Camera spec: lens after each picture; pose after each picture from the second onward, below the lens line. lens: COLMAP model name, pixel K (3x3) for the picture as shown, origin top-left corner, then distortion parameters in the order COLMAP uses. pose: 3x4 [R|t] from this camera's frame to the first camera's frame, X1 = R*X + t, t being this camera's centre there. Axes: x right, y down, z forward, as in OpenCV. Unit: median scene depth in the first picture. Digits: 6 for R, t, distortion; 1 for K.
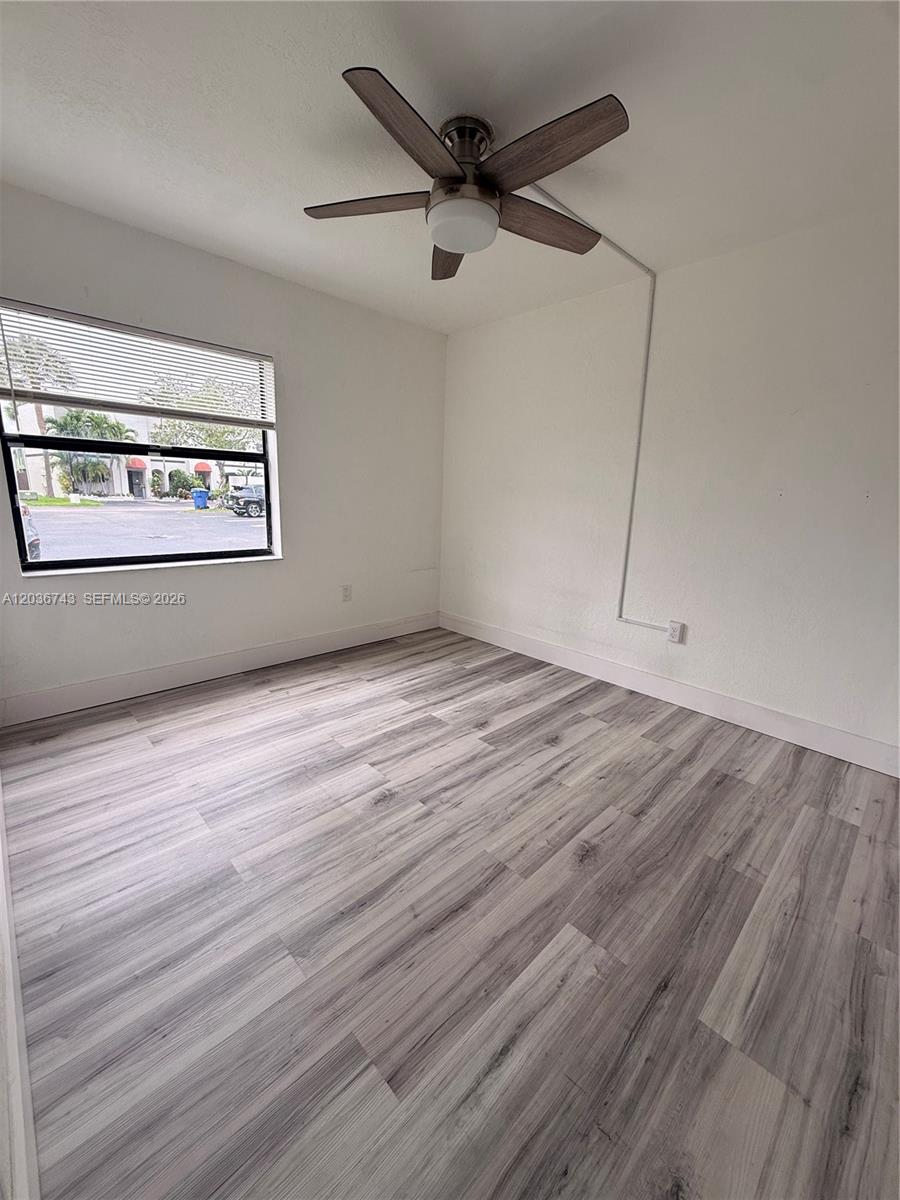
lens RADIAL K [[477.4, 0, 449.3], [0, 477.4, 595.7], [0, 0, 1]] dist [-0.000933, 0.000888]
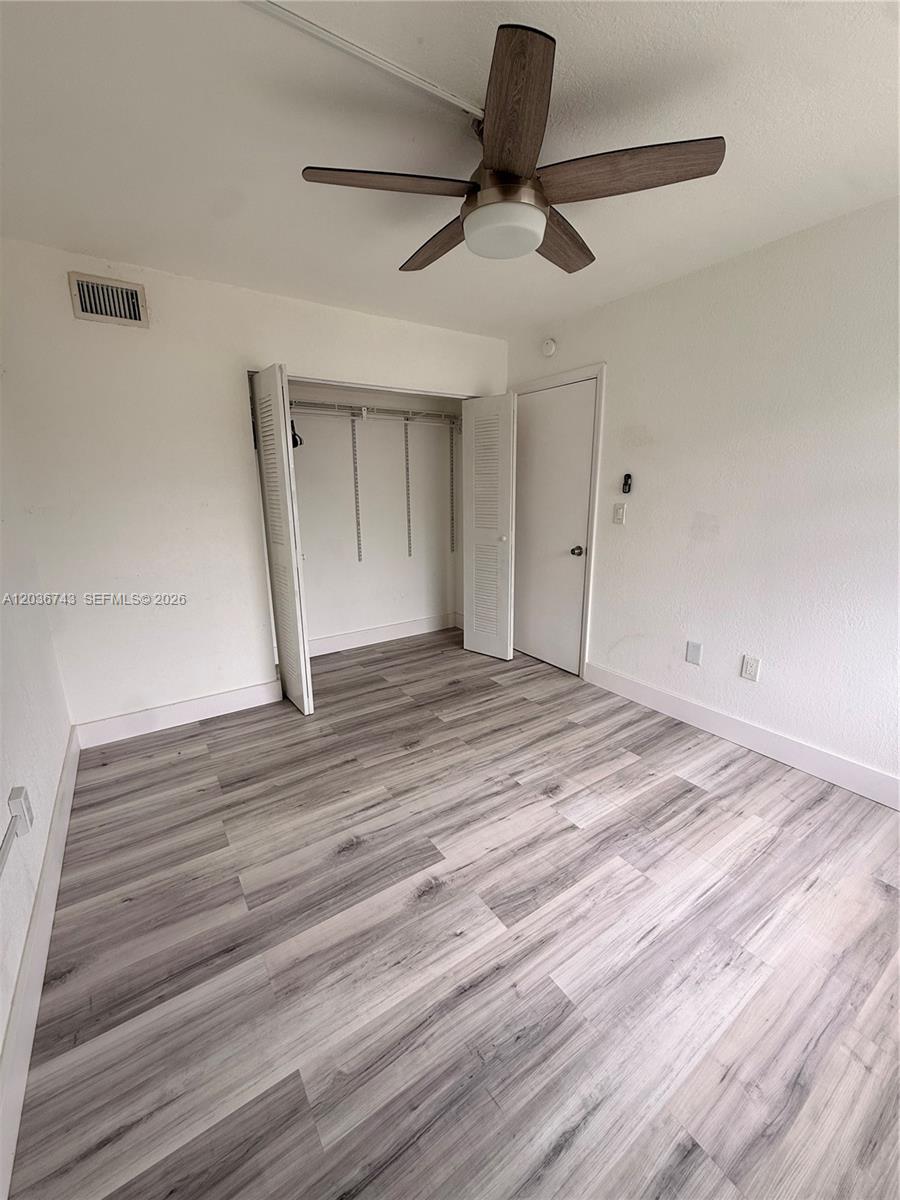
lens RADIAL K [[477.4, 0, 449.3], [0, 477.4, 595.7], [0, 0, 1]] dist [-0.000933, 0.000888]
pose [[-0.984066, -0.065951, 0.165121, -0.047325], [0.012019, 0.901869, 0.431843, -0.443703], [-0.177398, 0.426946, -0.886706, 1.667537]]
